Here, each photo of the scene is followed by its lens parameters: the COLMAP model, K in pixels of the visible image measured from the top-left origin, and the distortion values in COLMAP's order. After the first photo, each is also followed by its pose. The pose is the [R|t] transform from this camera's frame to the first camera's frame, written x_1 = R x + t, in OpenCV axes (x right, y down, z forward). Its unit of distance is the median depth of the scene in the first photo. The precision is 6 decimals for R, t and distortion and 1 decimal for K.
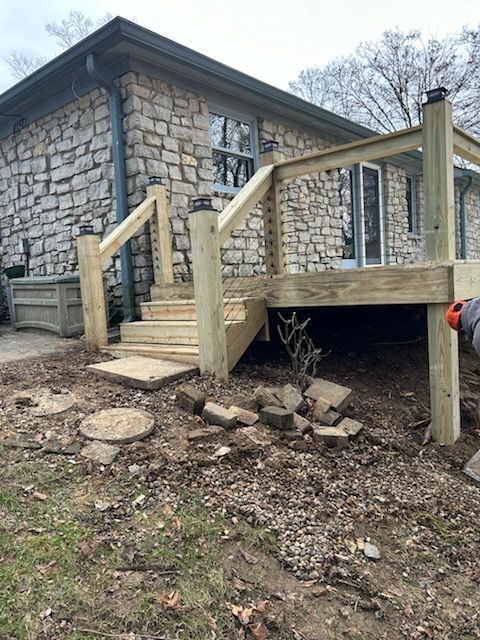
lens RADIAL K [[486.3, 0, 241.2], [0, 486.3, 319.6], [0, 0, 1]] dist [0.007072, 0.001387]
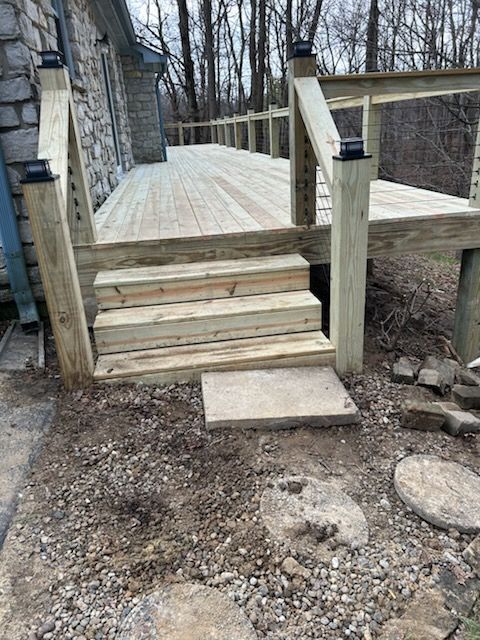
lens RADIAL K [[486.3, 0, 240.4], [0, 486.3, 322.6], [0, 0, 1]] dist [0.007072, 0.001387]
pose [[0.652795, -0.266928, 0.708948, -0.720507], [0.066236, 0.952391, 0.297598, -0.213169], [-0.754633, -0.147313, 0.639396, 0.616022]]
